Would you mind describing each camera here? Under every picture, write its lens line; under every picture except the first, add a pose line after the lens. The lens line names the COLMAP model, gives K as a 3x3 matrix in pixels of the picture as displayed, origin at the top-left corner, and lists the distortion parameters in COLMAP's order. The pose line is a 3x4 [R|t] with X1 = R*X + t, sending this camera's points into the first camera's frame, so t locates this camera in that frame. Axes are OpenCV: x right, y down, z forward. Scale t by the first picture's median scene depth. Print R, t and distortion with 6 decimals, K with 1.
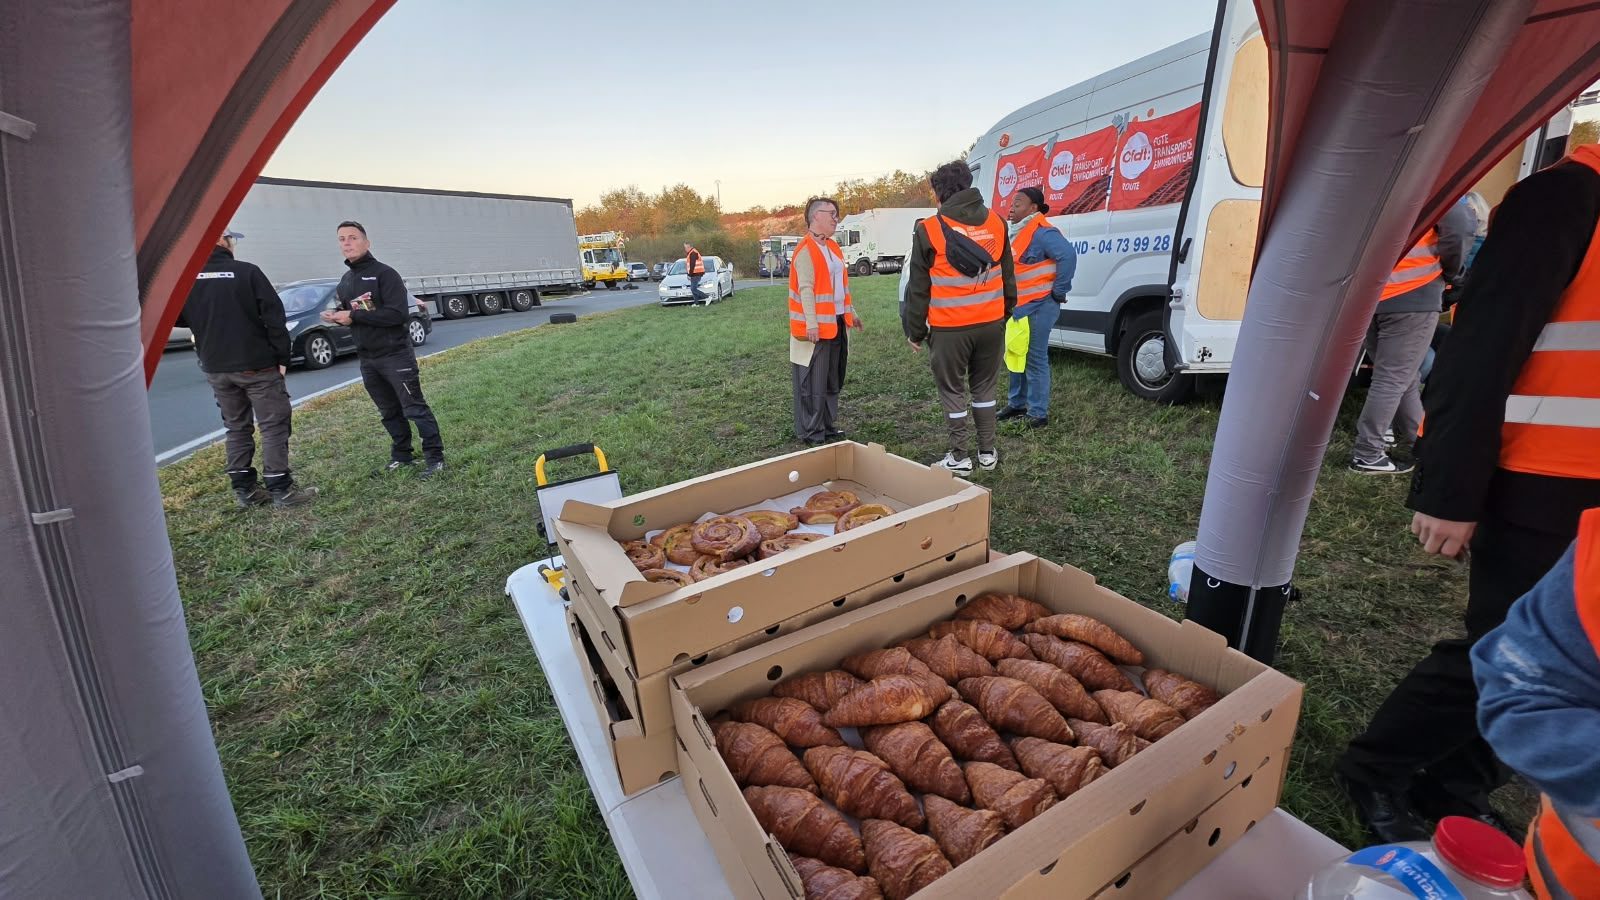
lens RADIAL K [[636.1, 0, 811.7], [0, 636.1, 446.6], [0, 0, 1]] dist [-0.001326, -0.000101]
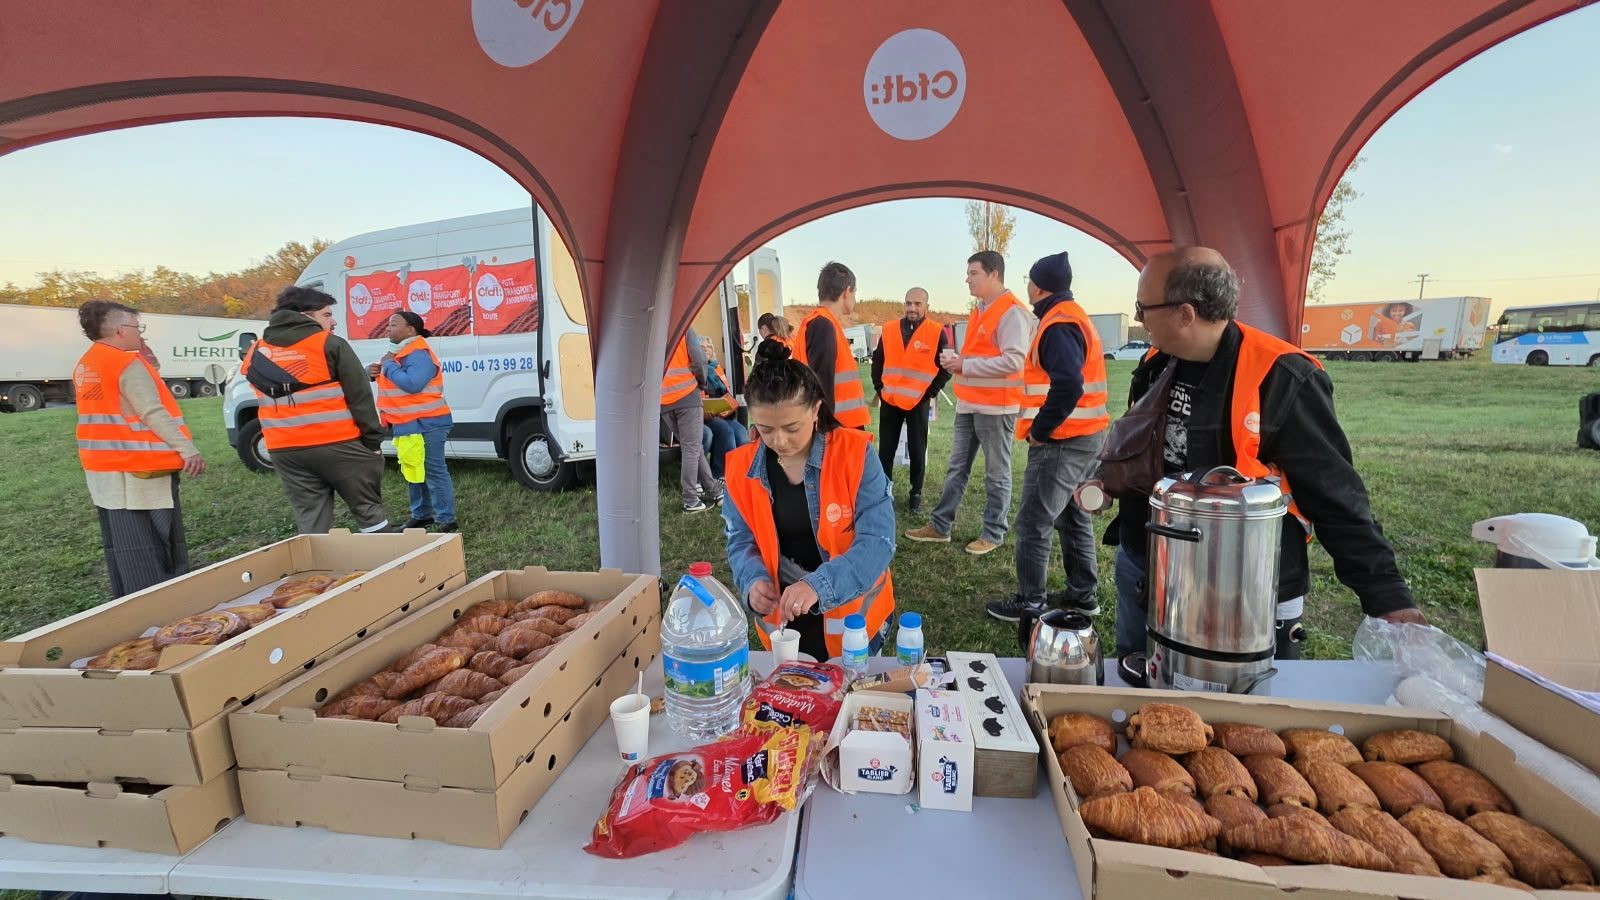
lens RADIAL K [[616.4, 0, 807.9], [0, 616.4, 468.0], [0, 0, 1]] dist [0.000616, 0.000101]
pose [[0.610636, -0.120013, 0.782764, -0.080182], [0.228667, 0.973067, -0.029193, 0.038303], [-0.758179, 0.196819, 0.621633, -0.121763]]
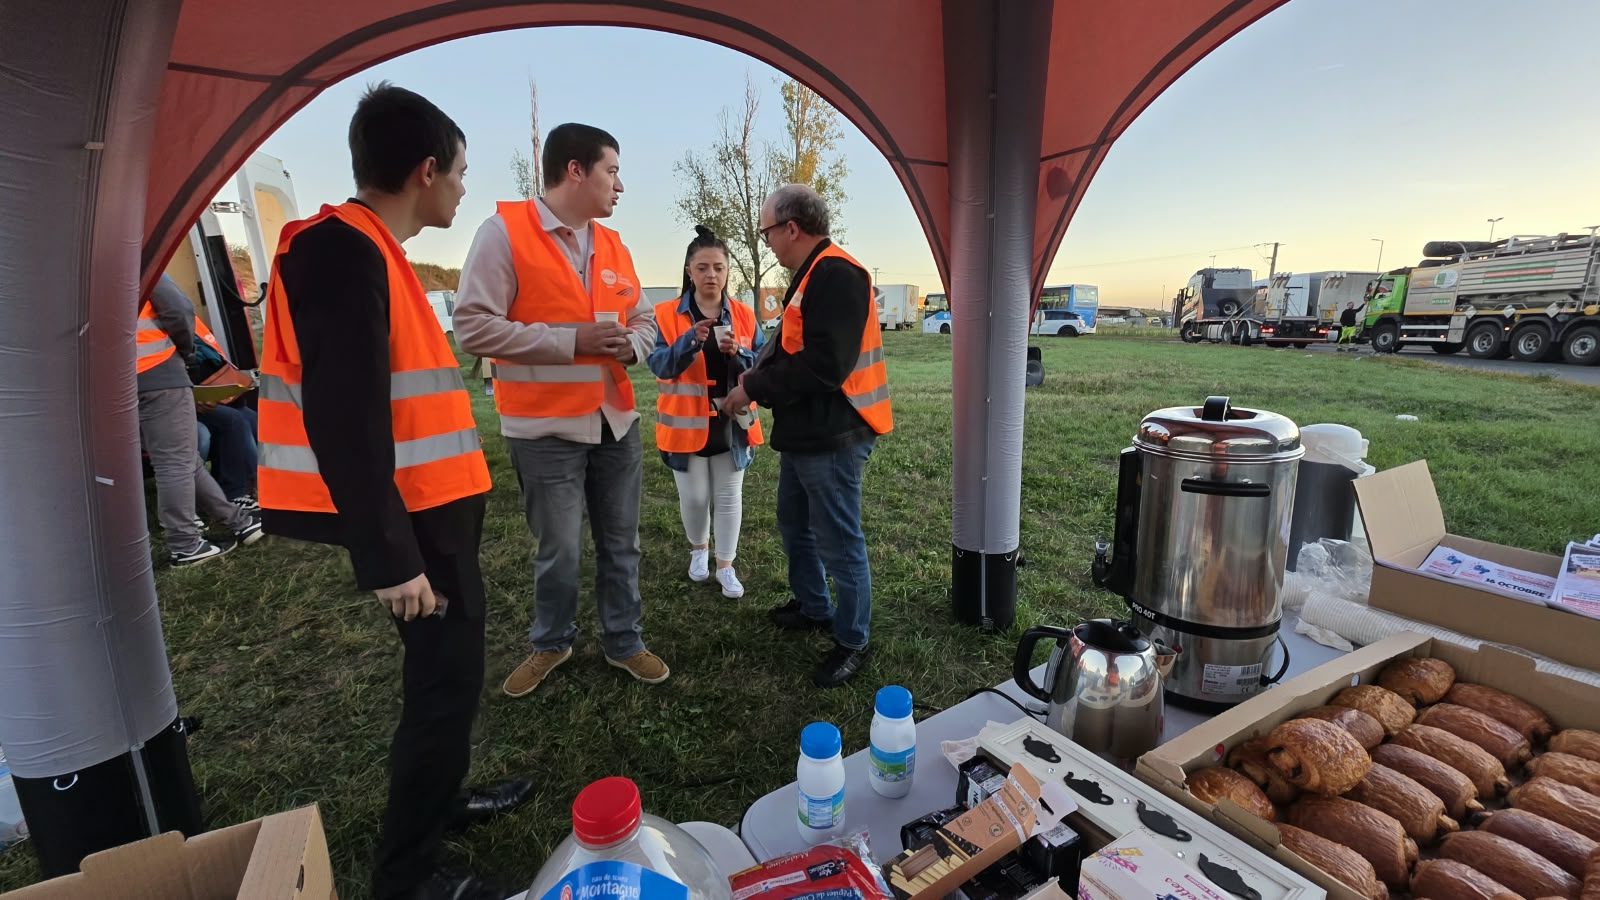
lens RADIAL K [[636.1, 0, 811.7], [0, 636.1, 446.6], [0, 0, 1]] dist [-0.001326, -0.000101]
pose [[0.013574, -0.165971, 0.986037, 0.021326], [0.300132, 0.941333, 0.154314, 0.007195], [-0.953801, 0.293847, 0.062591, 0.049847]]
